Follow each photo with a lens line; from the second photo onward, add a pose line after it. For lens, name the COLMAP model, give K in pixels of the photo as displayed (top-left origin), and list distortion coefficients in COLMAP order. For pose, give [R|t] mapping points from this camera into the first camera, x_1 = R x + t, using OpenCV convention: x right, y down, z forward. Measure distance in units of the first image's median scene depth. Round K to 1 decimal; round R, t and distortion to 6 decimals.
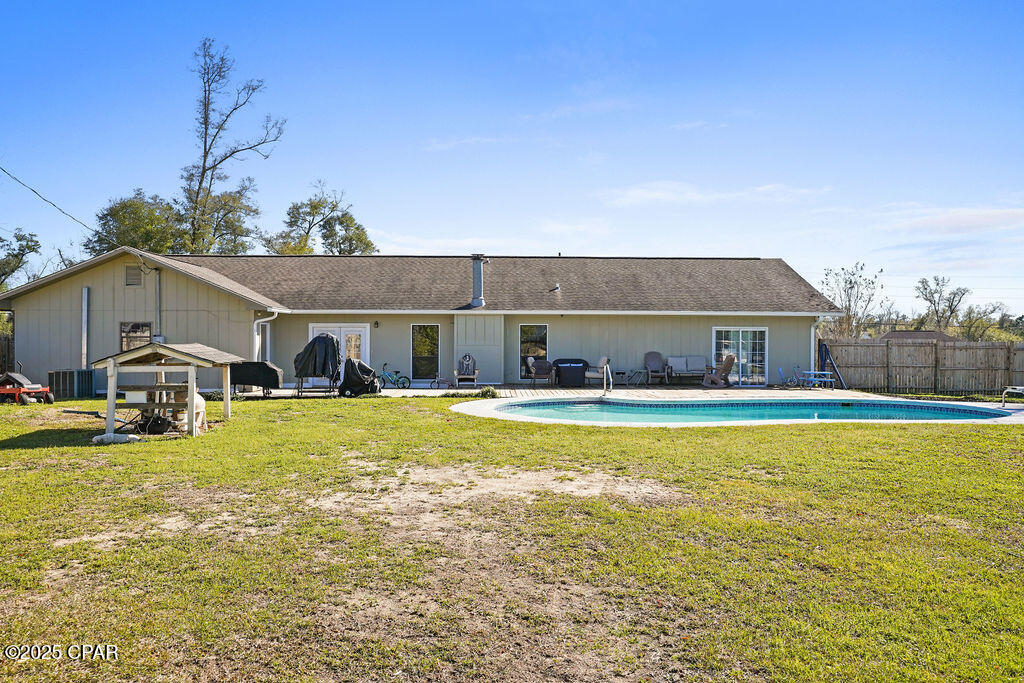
lens RADIAL K [[797.6, 0, 505.4], [0, 797.6, 340.2], [0, 0, 1]] dist [0.002449, 0.002241]
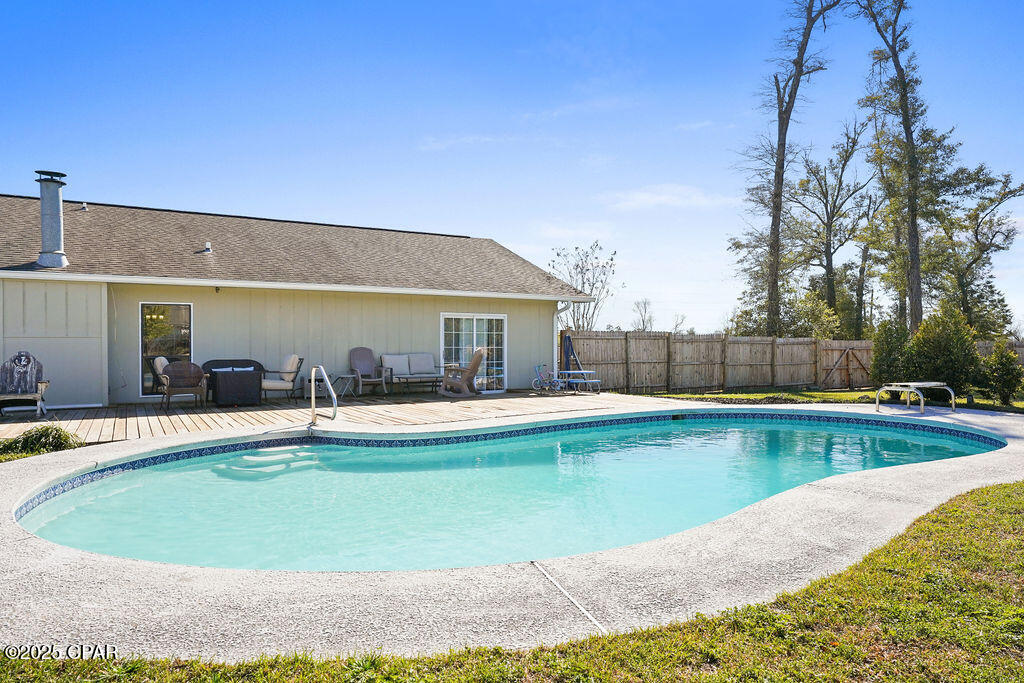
lens RADIAL K [[667.0, 0, 506.3], [0, 667.0, 344.3], [0, 0, 1]] dist [-0.005421, -0.000144]
pose [[0.876215, -0.005295, 0.481891, 0.017928], [0.007422, 0.999969, -0.002508, 0.014206], [-0.481863, 0.005774, 0.876228, 0.435285]]
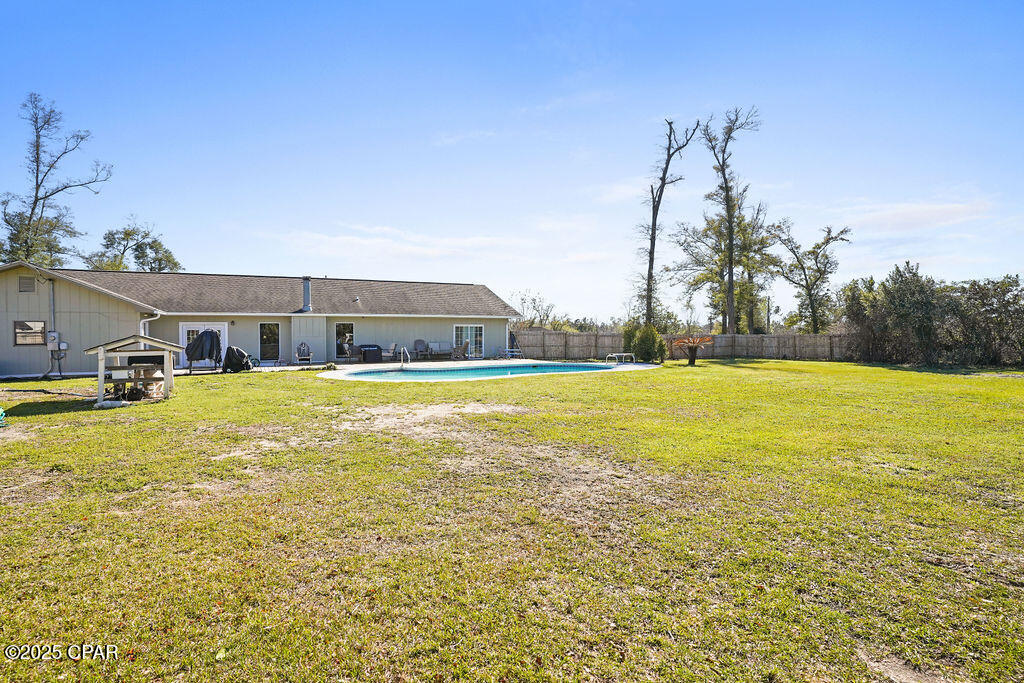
lens RADIAL K [[515.8, 0, 510.7], [0, 515.8, 334.6], [0, 0, 1]] dist [-0.078022, 0.039998]
pose [[0.900042, -0.009383, 0.435702, -0.106381], [0.008826, 0.999956, 0.003302, 0.002536], [-0.435714, 0.000873, 0.900085, -0.032664]]
